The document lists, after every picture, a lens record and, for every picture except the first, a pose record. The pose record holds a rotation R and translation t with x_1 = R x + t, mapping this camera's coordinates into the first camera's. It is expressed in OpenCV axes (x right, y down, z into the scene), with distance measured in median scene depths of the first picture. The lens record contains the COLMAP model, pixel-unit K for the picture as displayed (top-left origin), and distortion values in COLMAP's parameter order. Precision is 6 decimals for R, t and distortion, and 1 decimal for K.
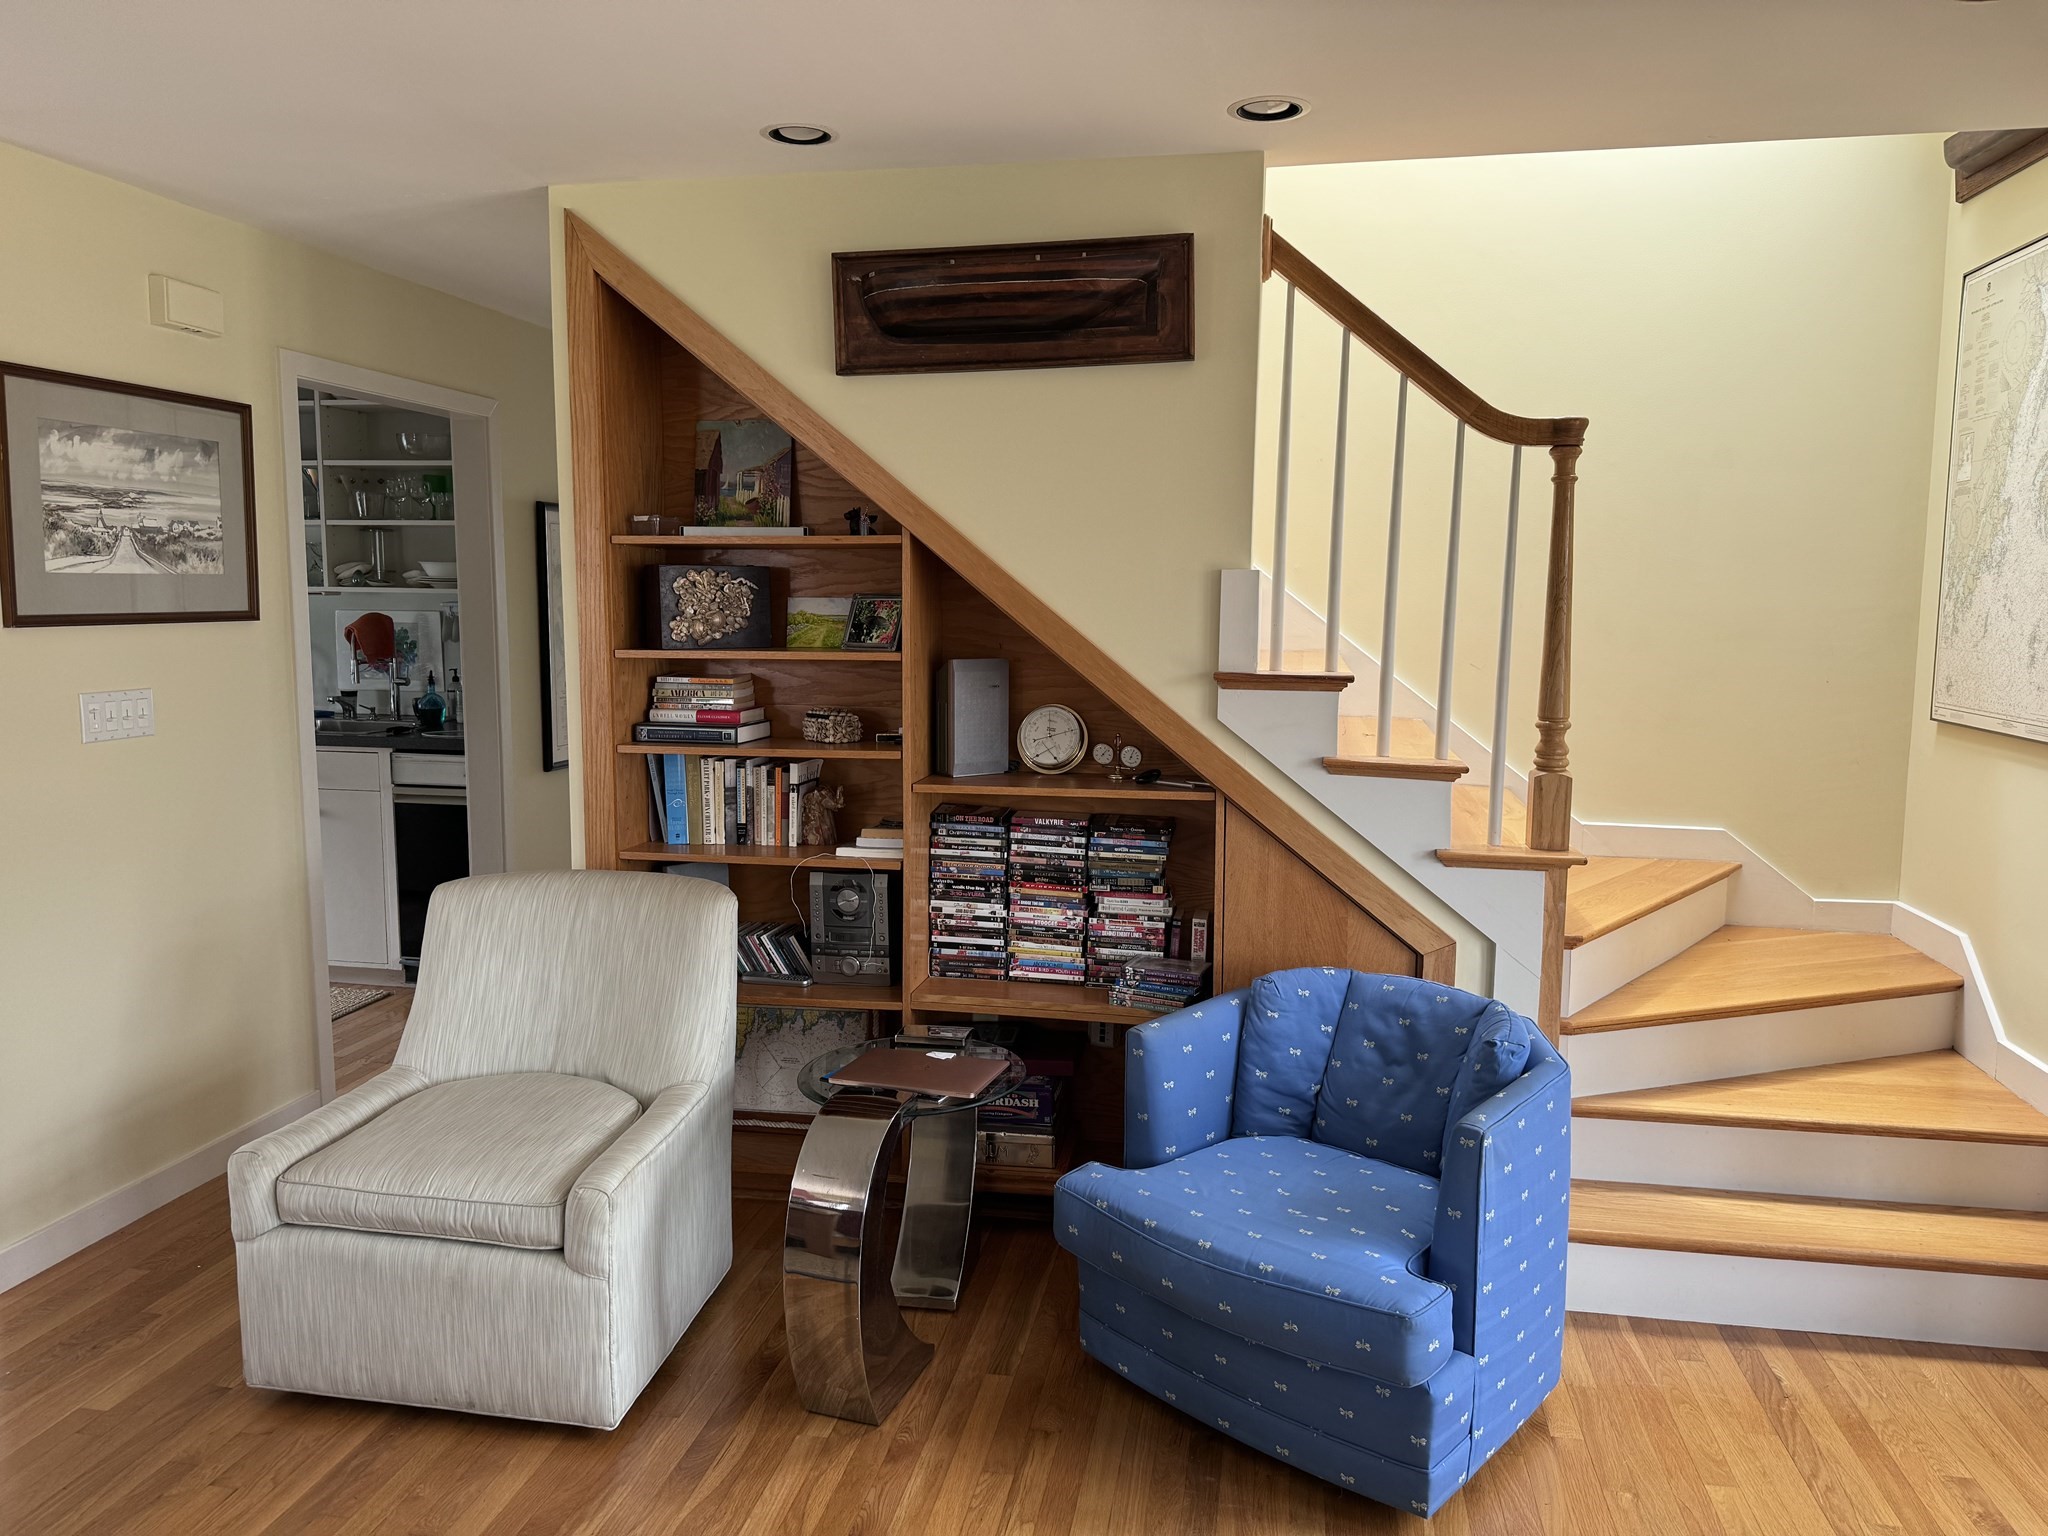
lens RADIAL K [[1424.8, 0, 1024.0], [0, 1424.8, 768.0], [0, 0, 1]] dist [0.075960, -0.139066]
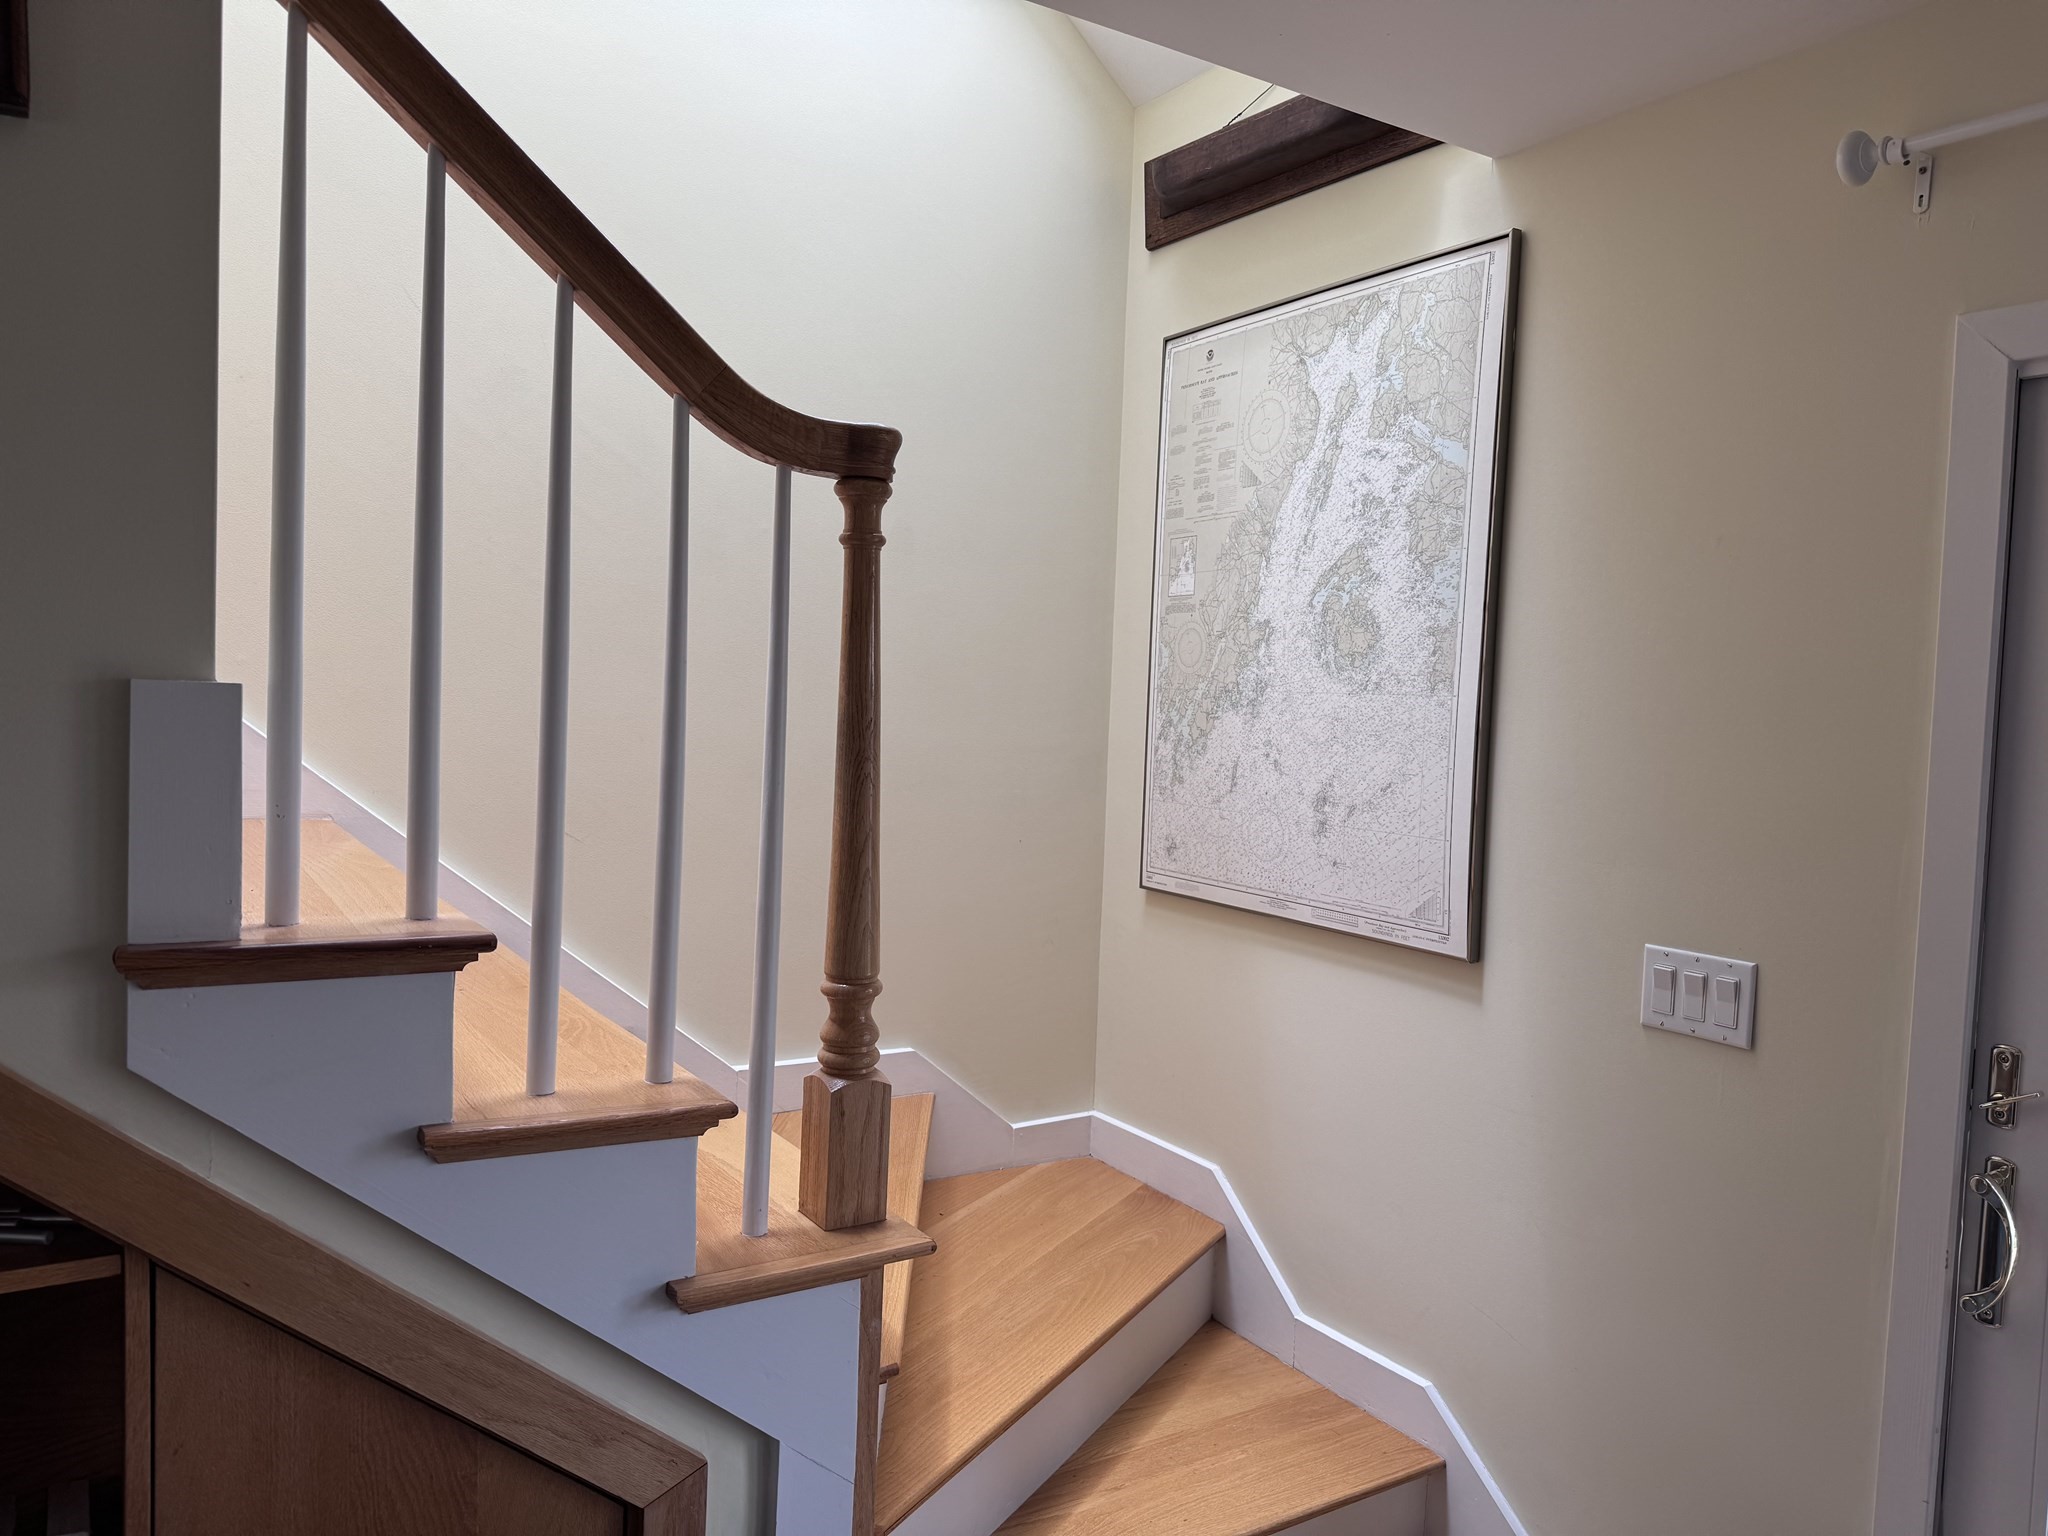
lens RADIAL K [[1413.6, 0, 1024.0], [0, 1413.6, 768.0], [0, 0, 1]] dist [0.092585, -0.131901]
pose [[0.723658, -0.009488, 0.690093, 0.044603], [0.045600, 0.998378, -0.034092, -0.088773], [-0.688650, 0.056139, 0.722917, 0.543132]]
